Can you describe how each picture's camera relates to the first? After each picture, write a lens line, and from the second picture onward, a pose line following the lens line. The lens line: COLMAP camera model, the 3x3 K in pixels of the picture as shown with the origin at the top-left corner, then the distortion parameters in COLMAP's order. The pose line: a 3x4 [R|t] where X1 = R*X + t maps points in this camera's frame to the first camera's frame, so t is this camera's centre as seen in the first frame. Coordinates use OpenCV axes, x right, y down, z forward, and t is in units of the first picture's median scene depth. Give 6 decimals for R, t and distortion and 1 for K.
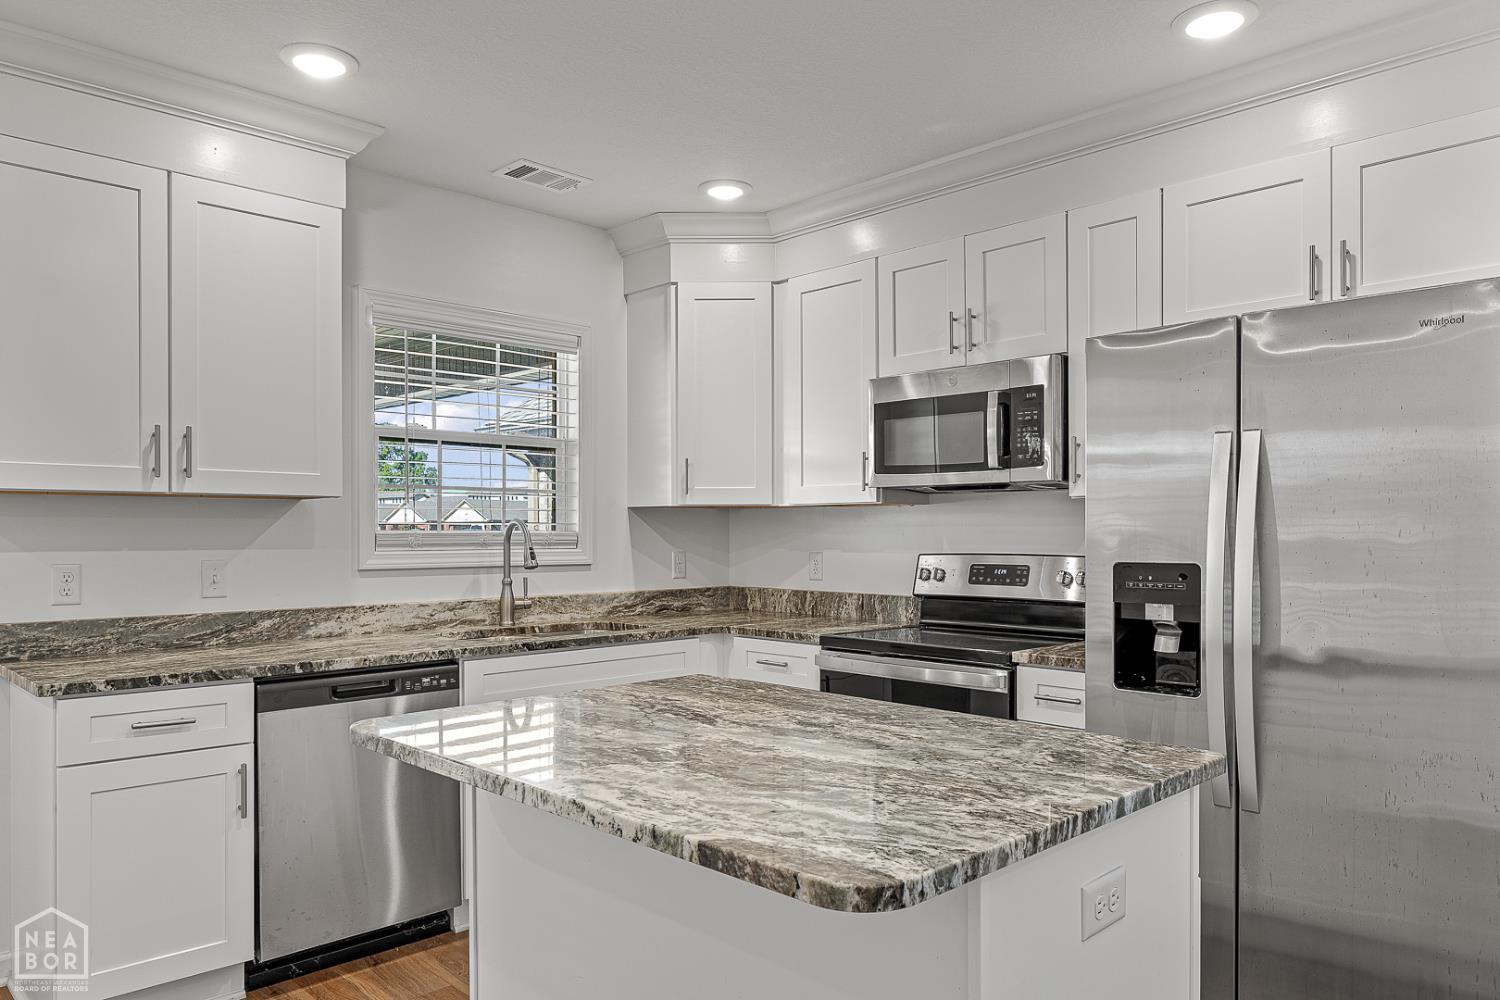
lens RADIAL K [[1034.8, 0, 748.9], [0, 1034.8, 543.1], [0, 0, 1]] dist [0.007281, 0.000639]
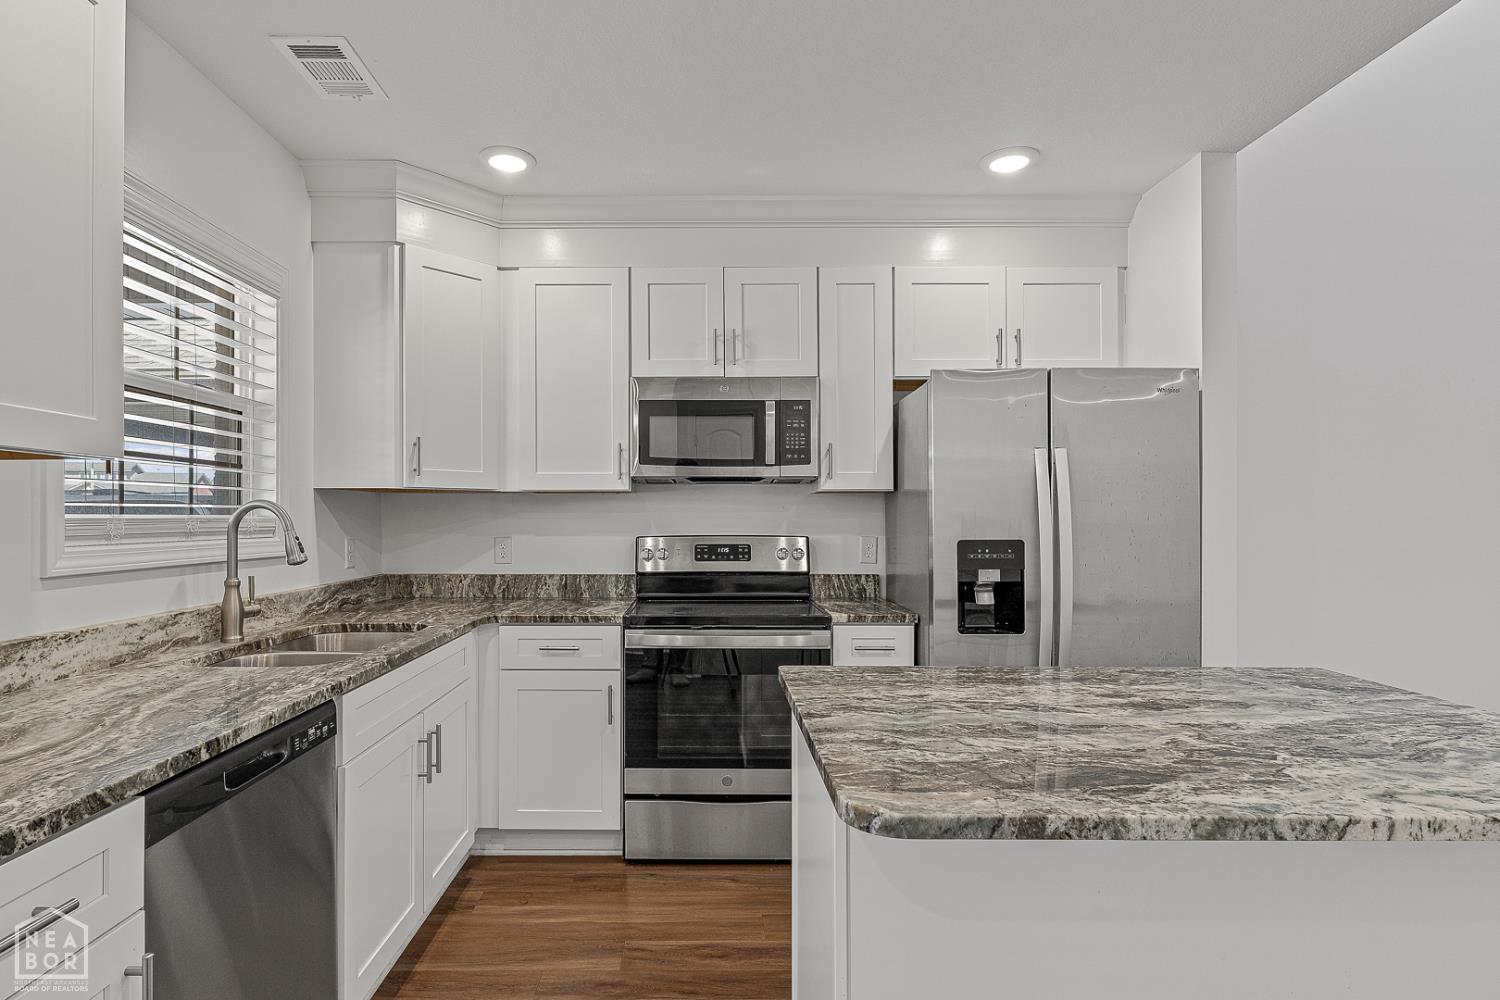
lens RADIAL K [[773.5, 0, 721.3], [0, 773.5, 516.6], [0, 0, 1]] dist [0.000925, -0.000133]
pose [[0.699824, 0.001441, 0.714314, -0.409617], [0.007111, 0.999934, -0.008984, -0.003357], [-0.714280, 0.011367, 0.699768, 0.371873]]
